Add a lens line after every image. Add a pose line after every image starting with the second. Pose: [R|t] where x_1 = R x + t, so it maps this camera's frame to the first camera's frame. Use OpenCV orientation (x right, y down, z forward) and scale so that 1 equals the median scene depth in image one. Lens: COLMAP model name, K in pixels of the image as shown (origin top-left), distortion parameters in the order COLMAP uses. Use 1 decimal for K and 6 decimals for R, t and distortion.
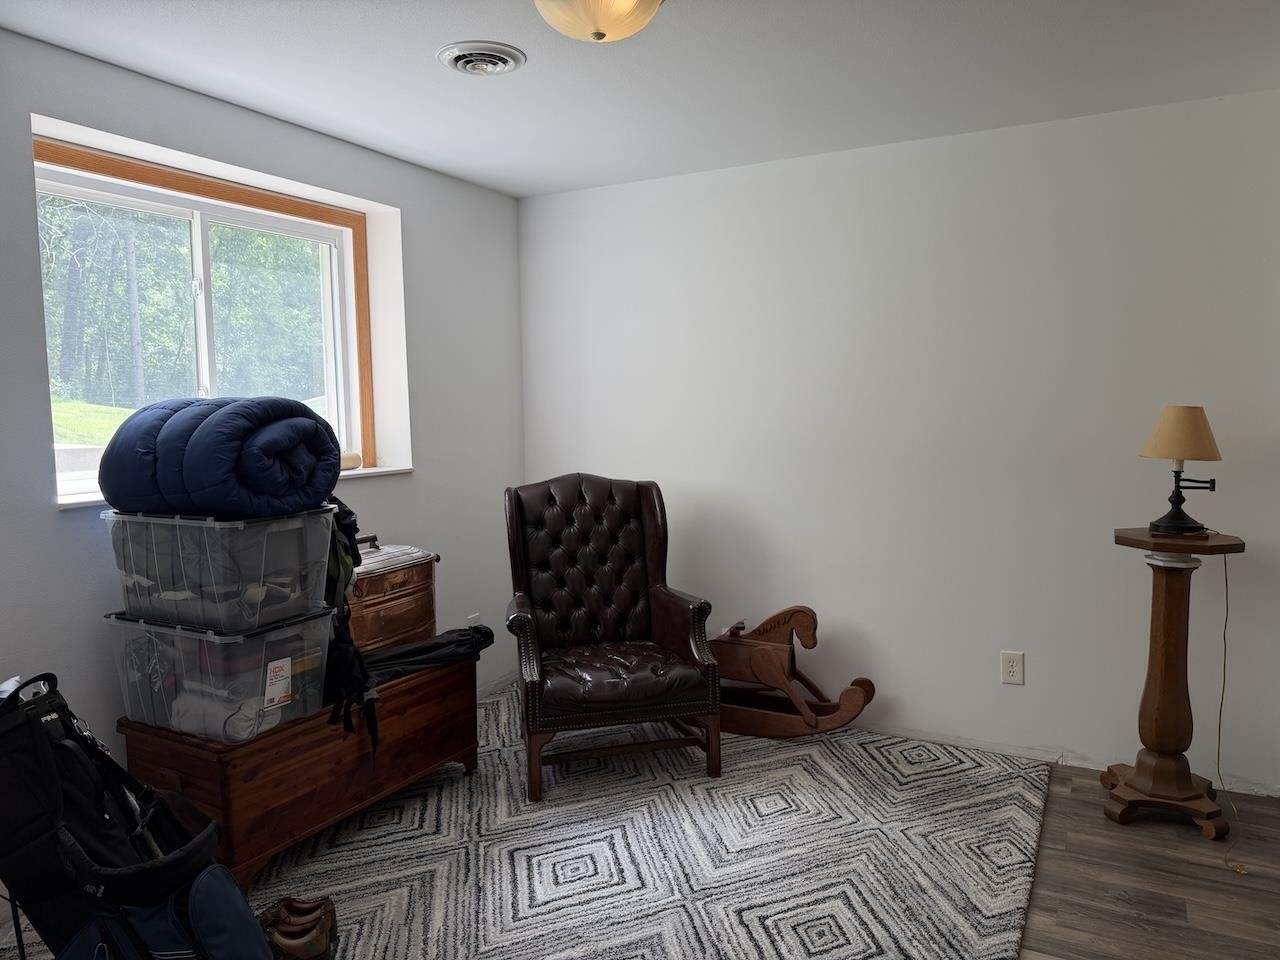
lens RADIAL K [[896.9, 0, 641.3], [0, 896.9, 477.4], [0, 0, 1]] dist [0.055927, -0.002478]
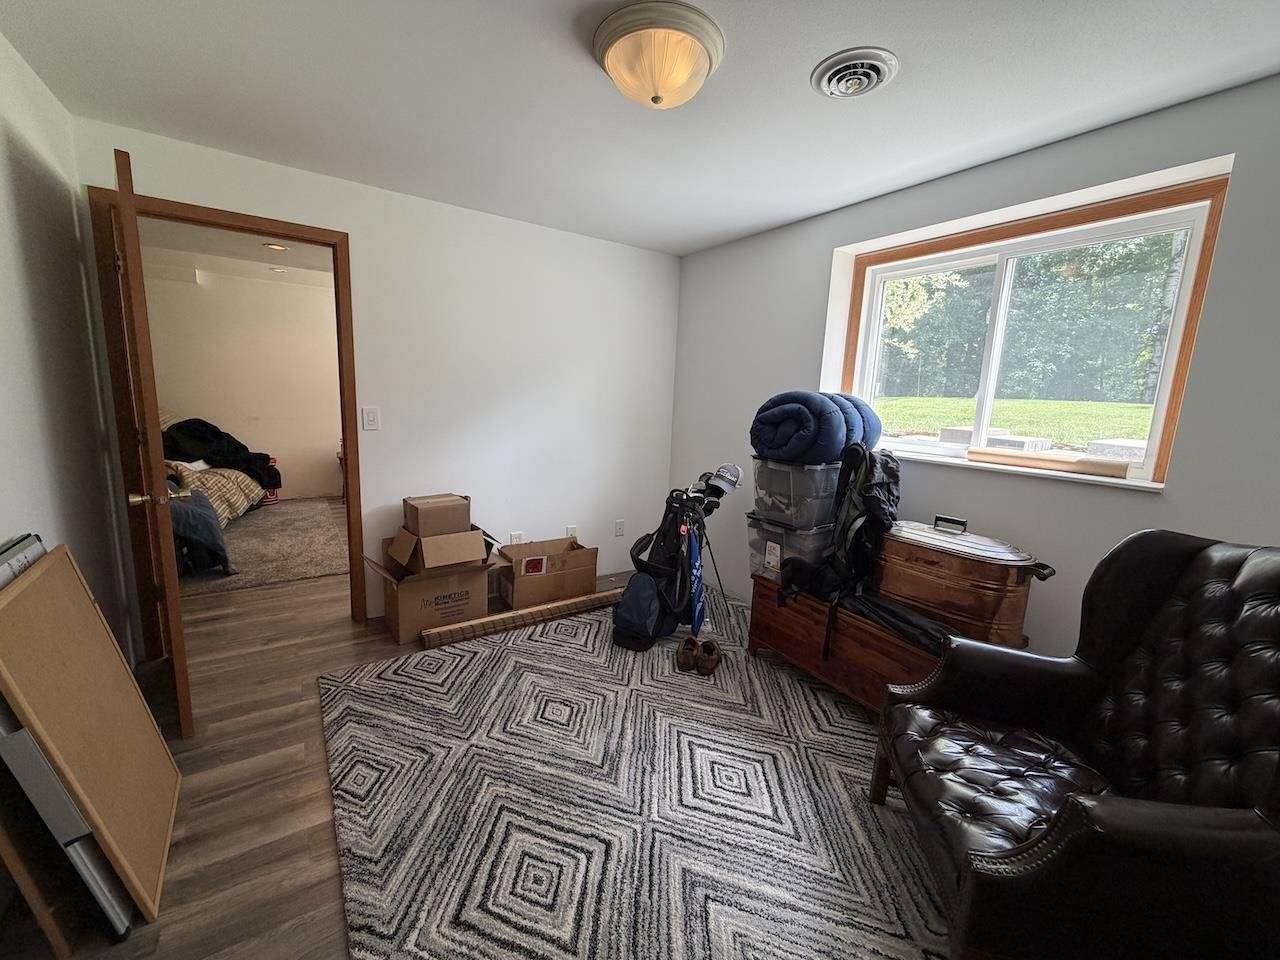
lens RADIAL K [[513.2, 0, 641.2], [0, 513.2, 483.5], [0, 0, 1]] dist [0.004216, 0.000263]
pose [[-0.468479, 0.134980, -0.873103, 0.514638], [-0.117097, 0.970054, 0.212799, -0.081155], [0.875680, 0.201930, -0.438644, 1.084450]]
